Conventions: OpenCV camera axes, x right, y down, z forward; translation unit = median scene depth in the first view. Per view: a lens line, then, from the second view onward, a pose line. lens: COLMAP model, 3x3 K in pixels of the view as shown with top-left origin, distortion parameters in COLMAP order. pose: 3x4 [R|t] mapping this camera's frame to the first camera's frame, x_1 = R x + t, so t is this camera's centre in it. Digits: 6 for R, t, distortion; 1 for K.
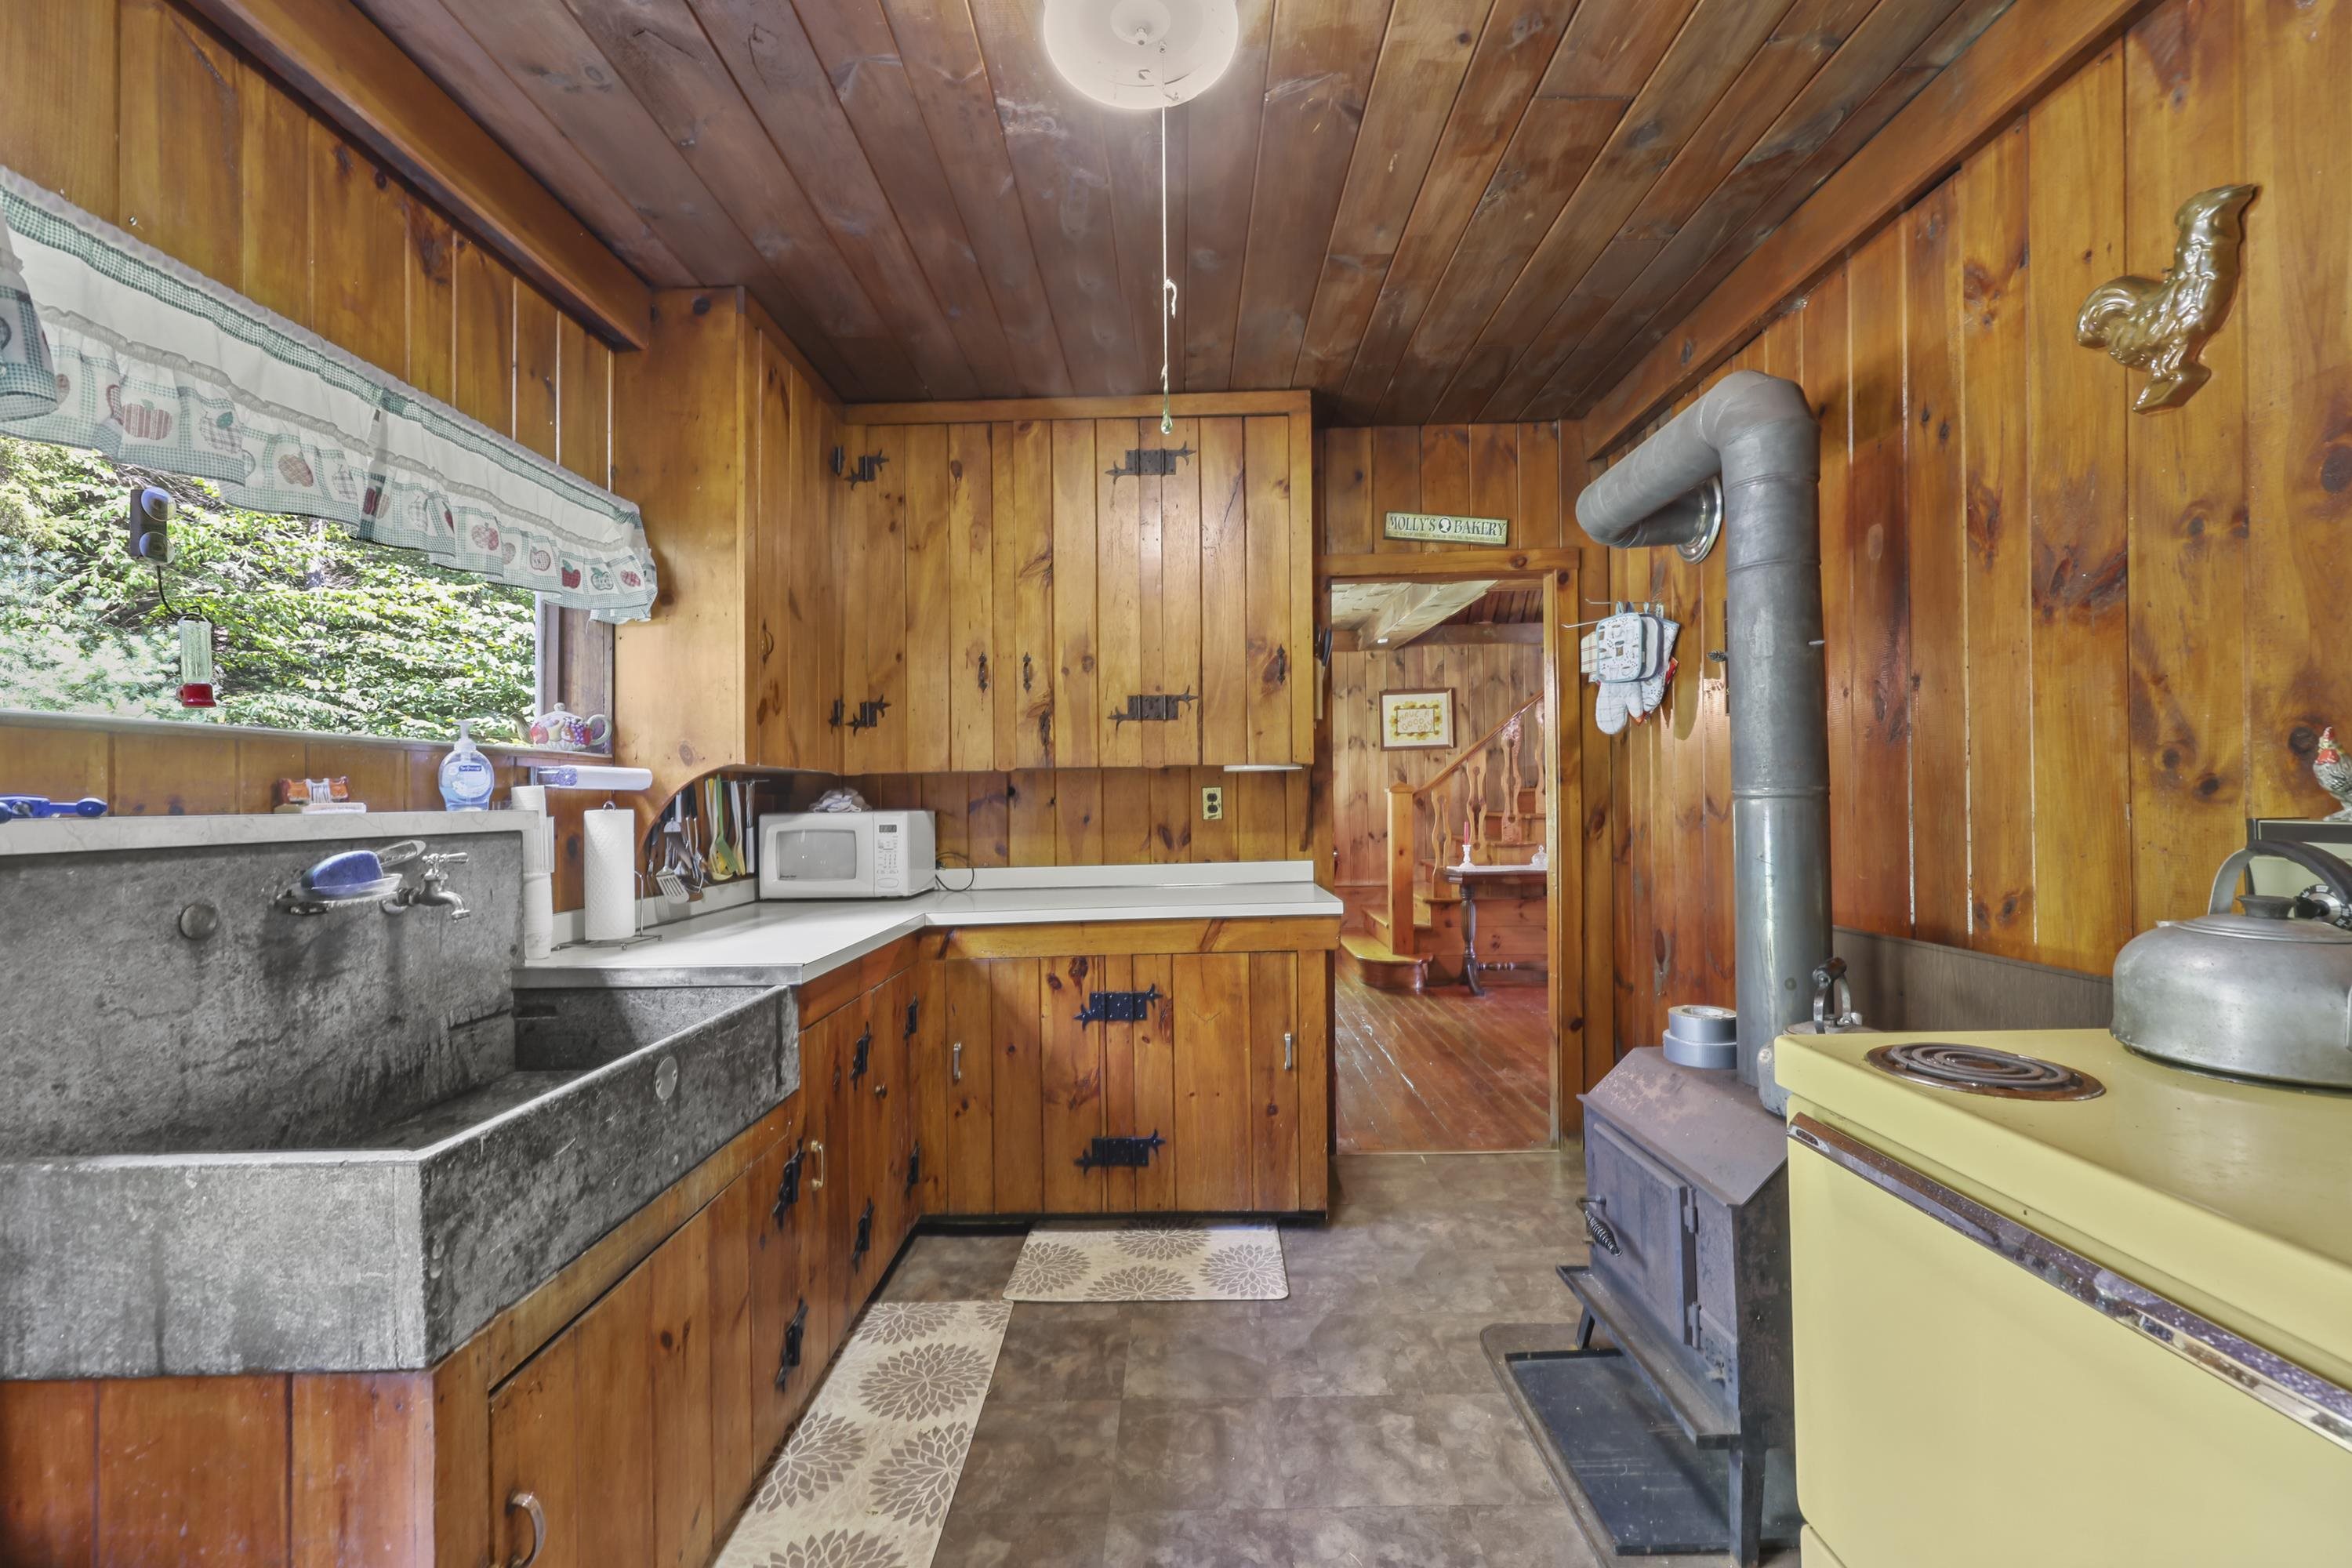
lens RADIAL K [[956.2, 0, 1167.6], [0, 956.2, 788.7], [0, 0, 1]] dist [-0.004267, 0.001081]
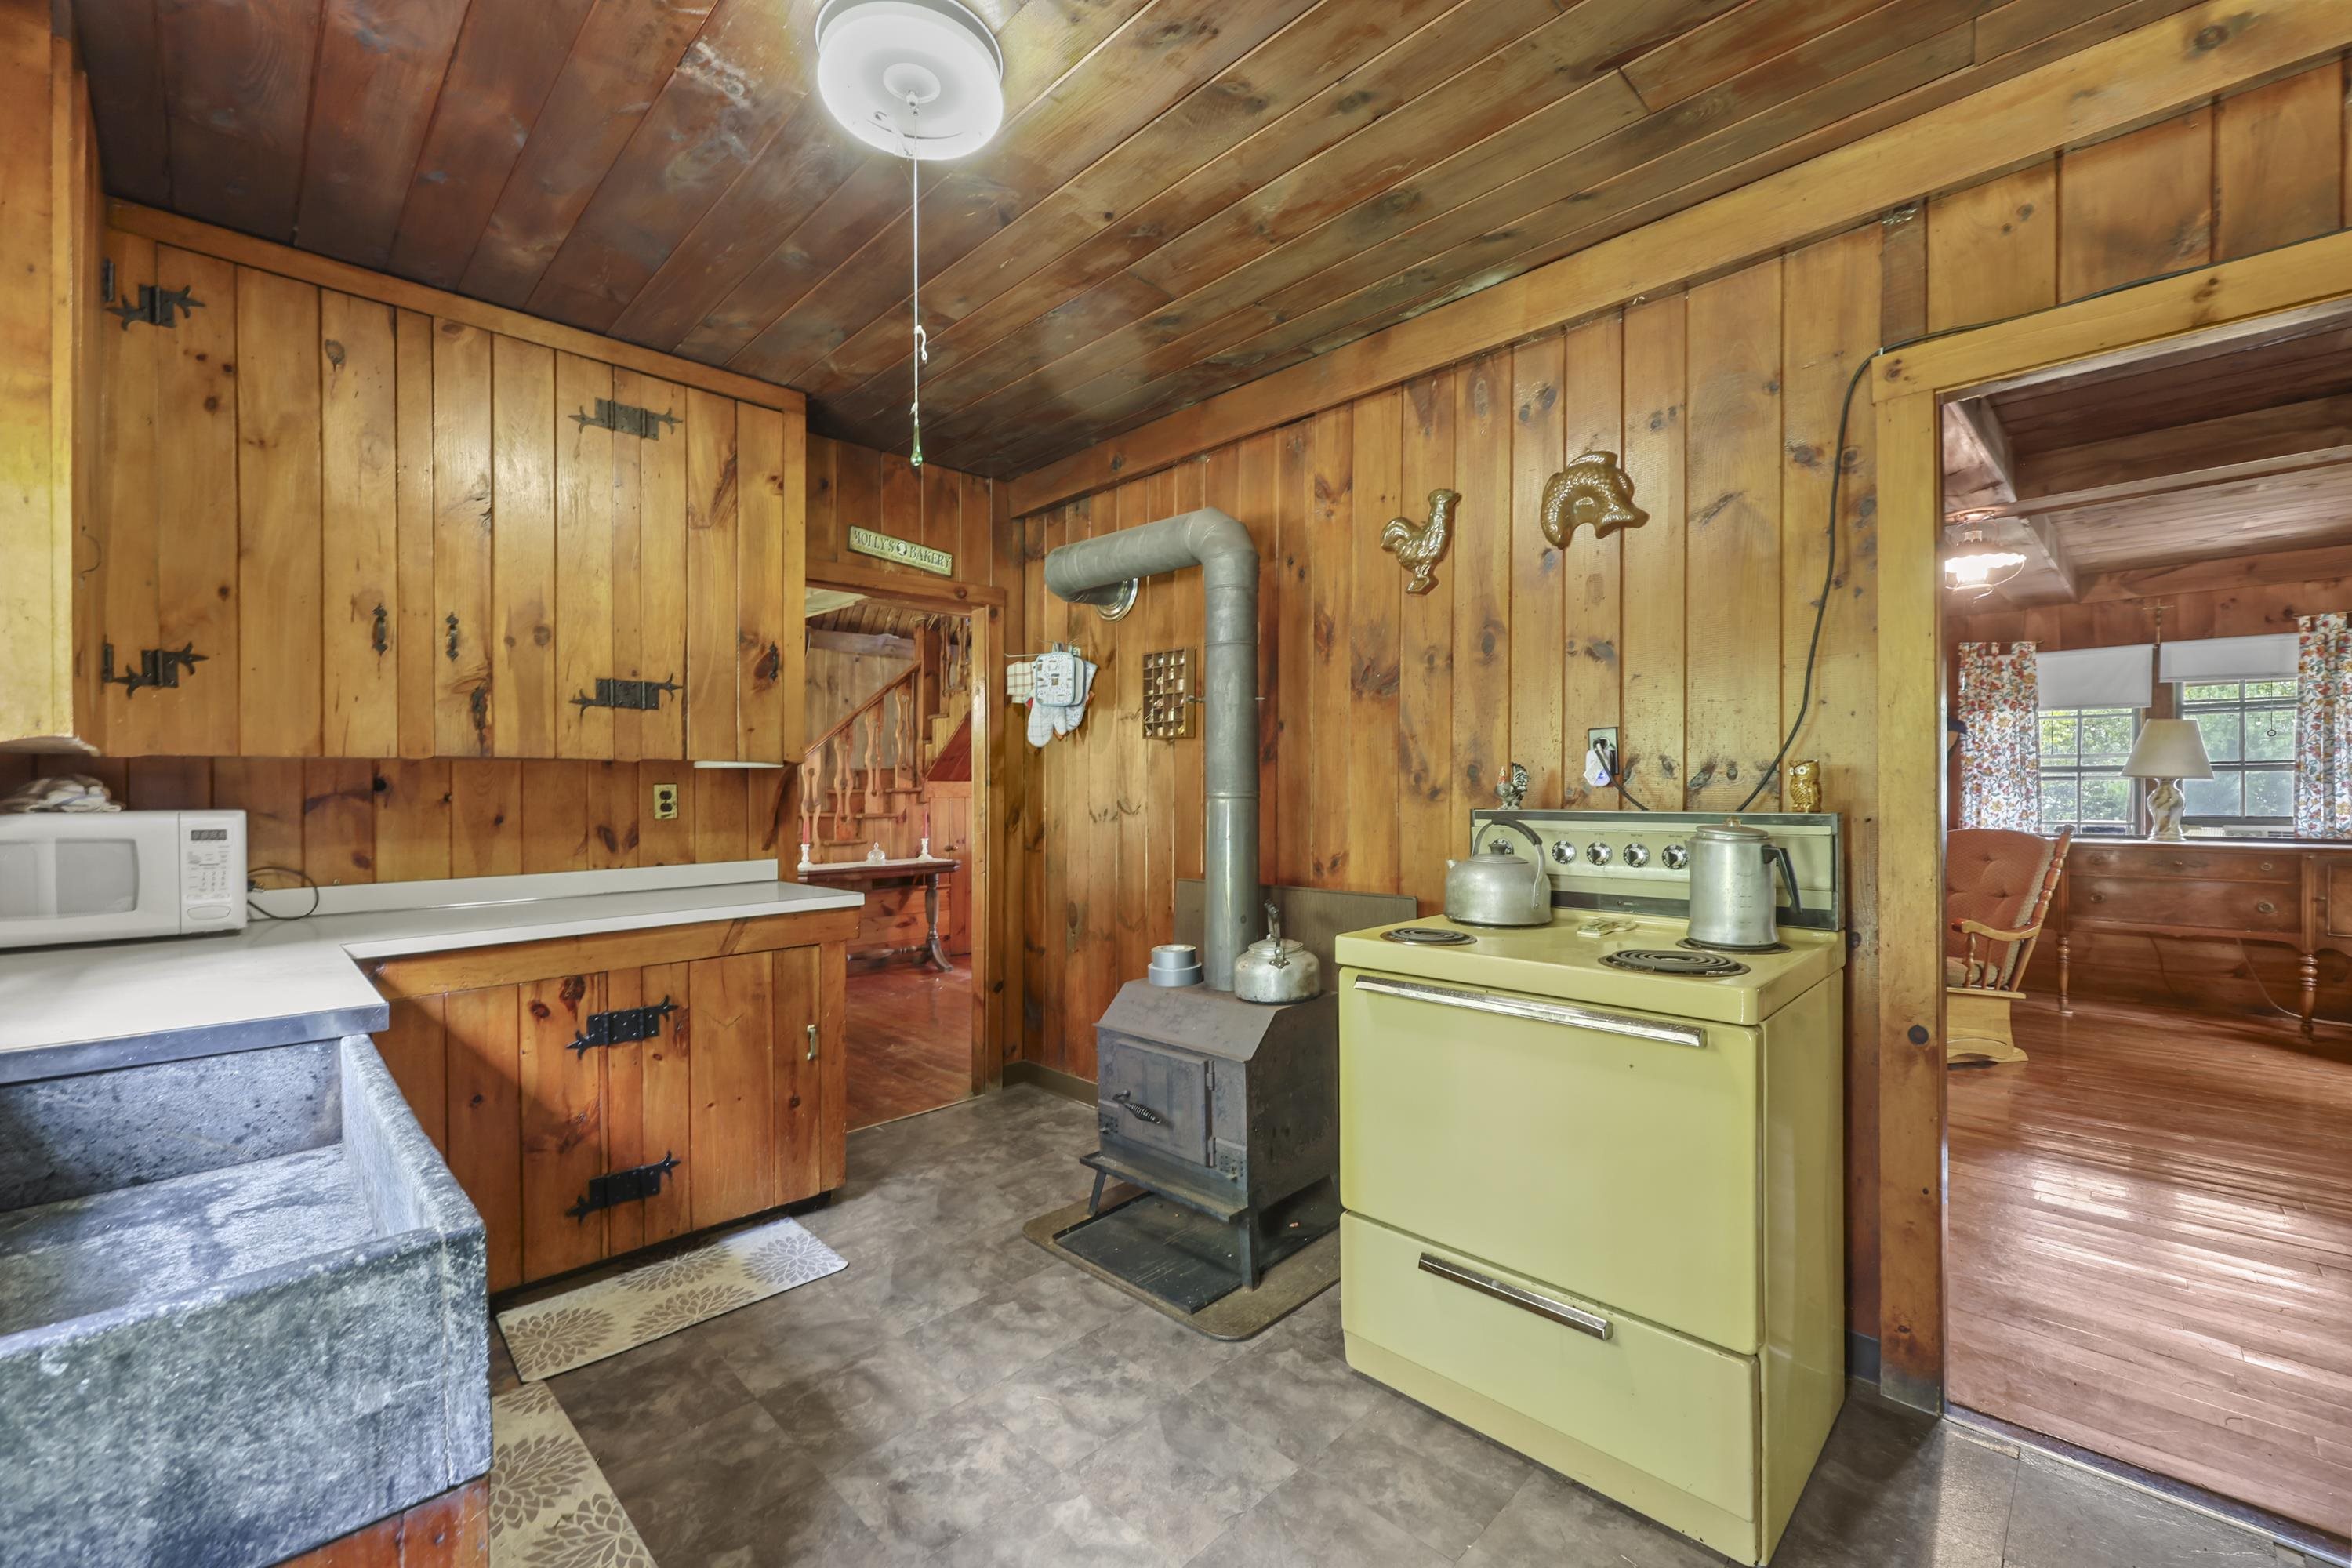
lens RADIAL K [[956.2, 0, 1178.3], [0, 956.2, 806.5], [0, 0, 1]] dist [-0.004267, 0.001081]
pose [[0.699647, 0.001050, 0.714488, -0.402298], [-0.012397, 0.999866, 0.010669, 0.006237], [-0.714381, -0.016322, 0.699566, 0.001347]]
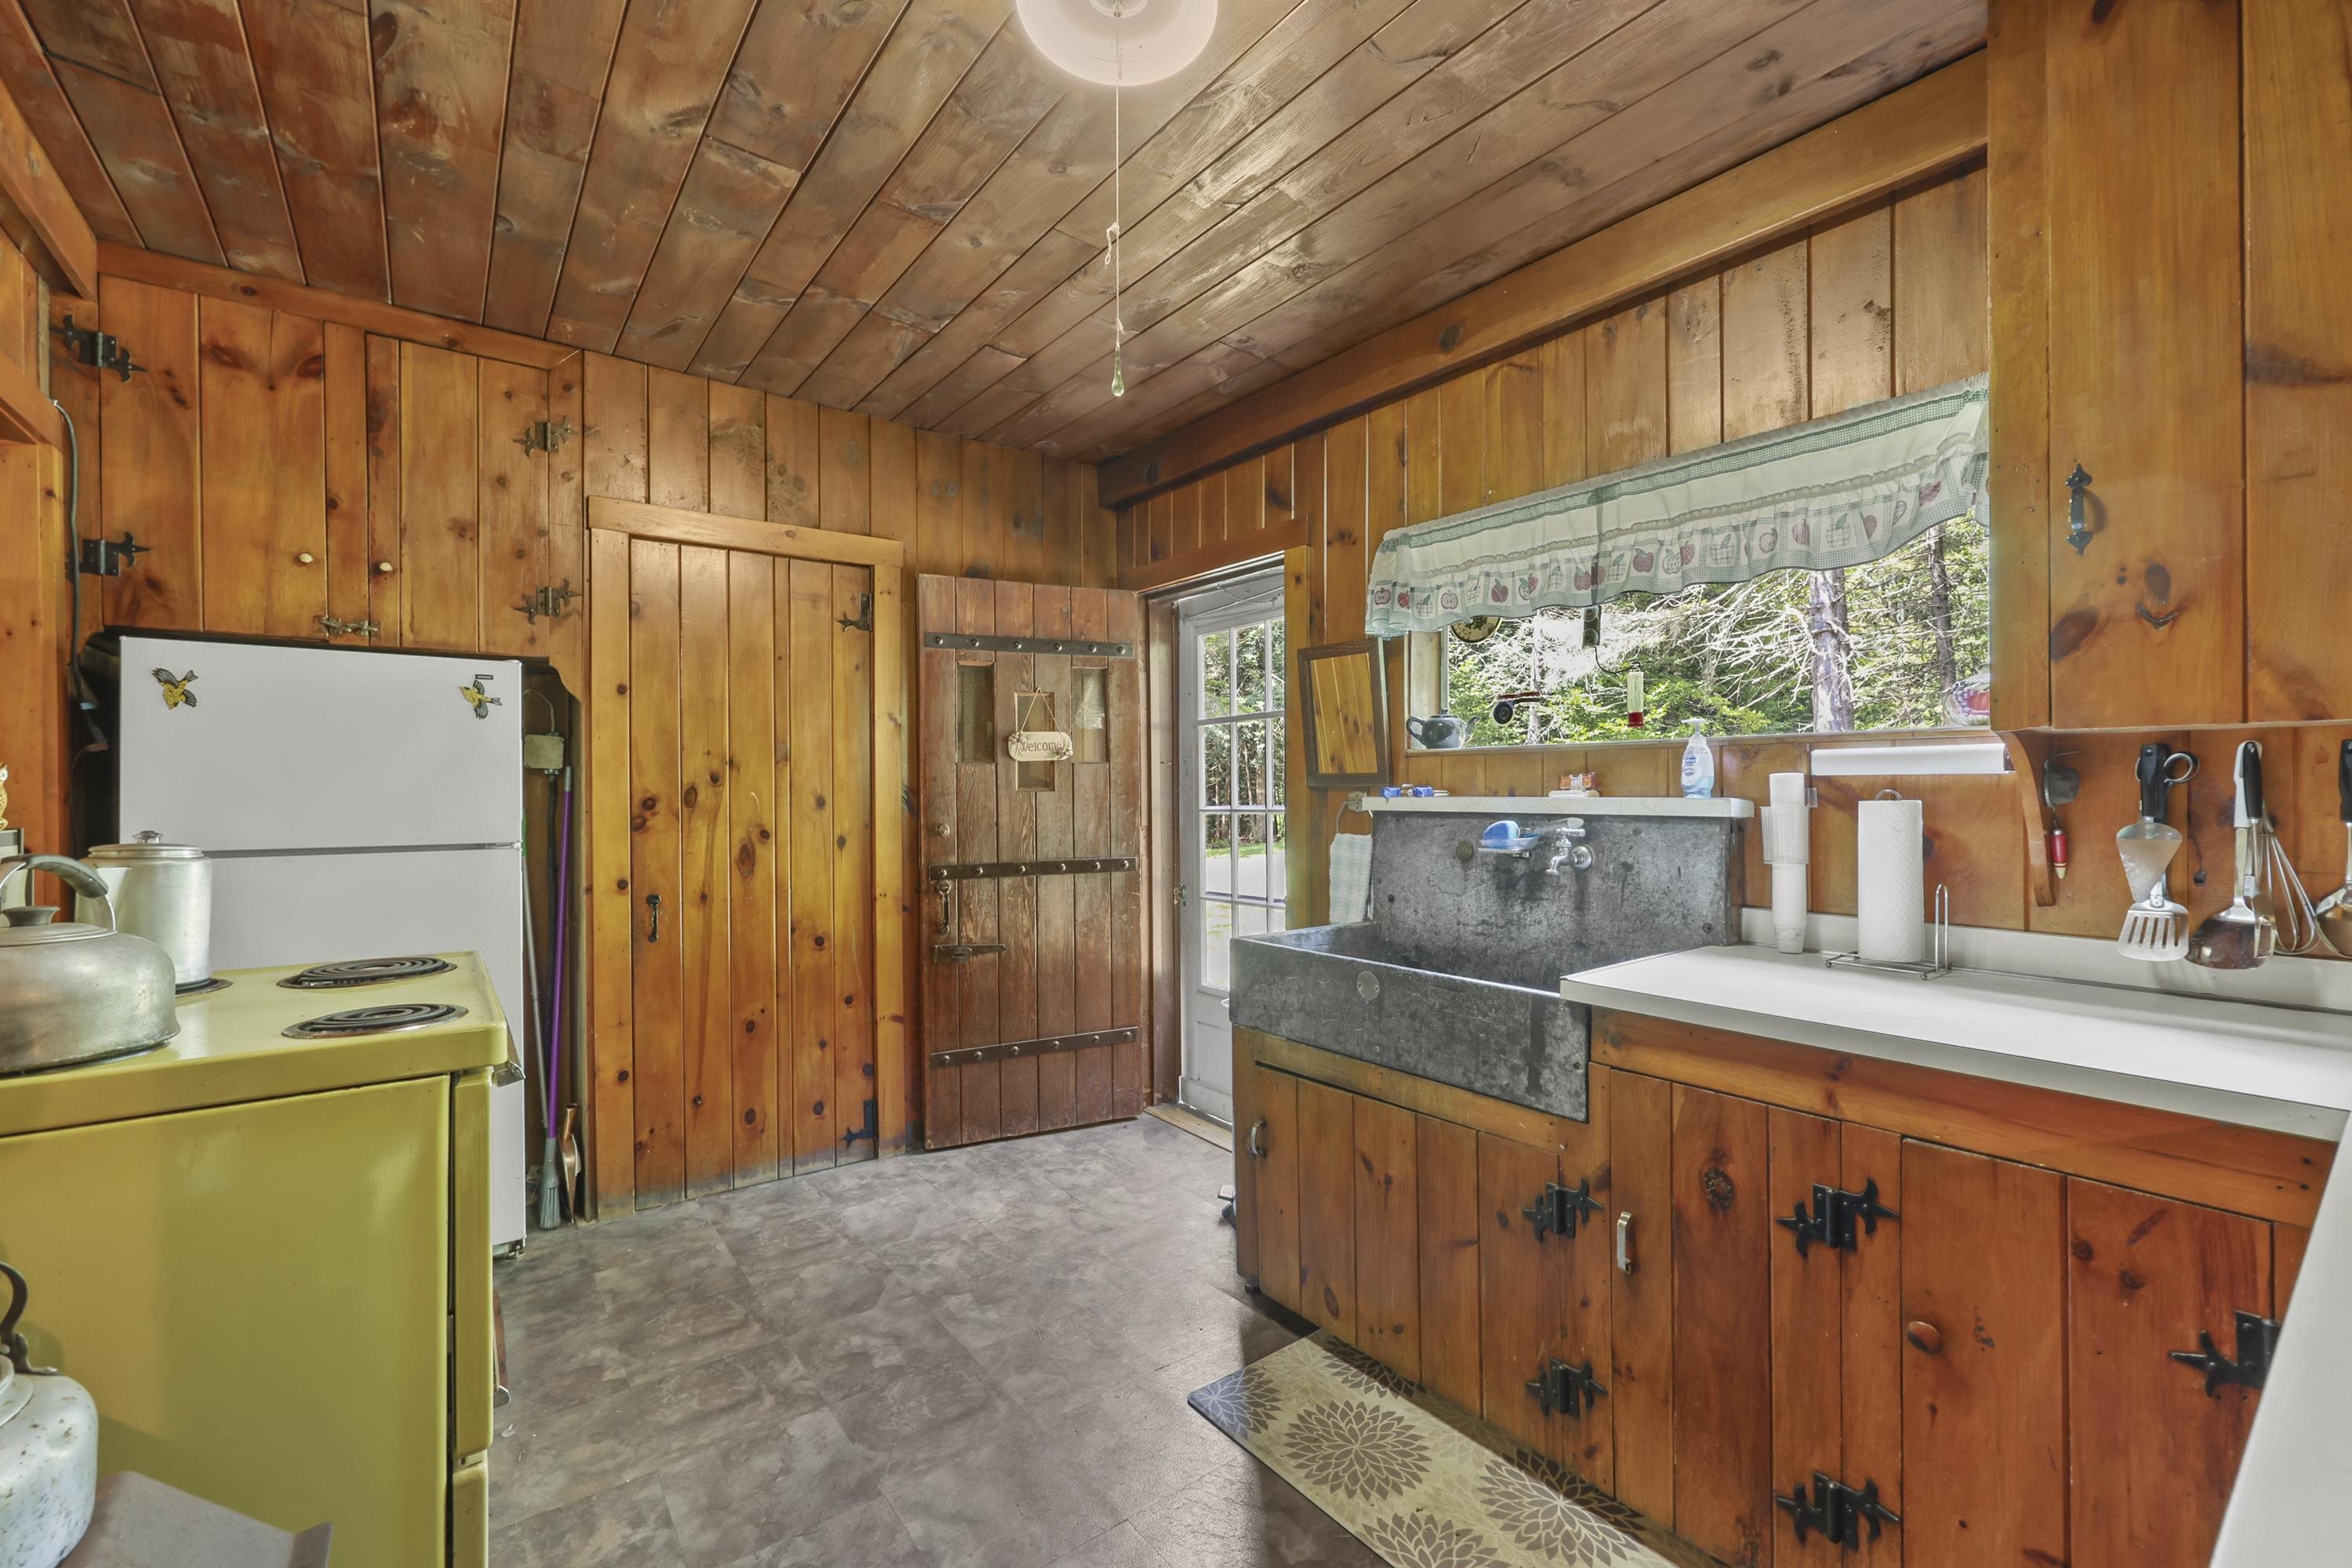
lens RADIAL K [[956.2, 0, 1176.9], [0, 956.2, 791.8], [0, 0, 1]] dist [-0.004267, 0.001081]
pose [[-0.772808, 0.016198, -0.634433, 0.384765], [0.017974, 0.999832, 0.003633, 0.000608], [0.634385, -0.008596, -0.772970, 1.225147]]
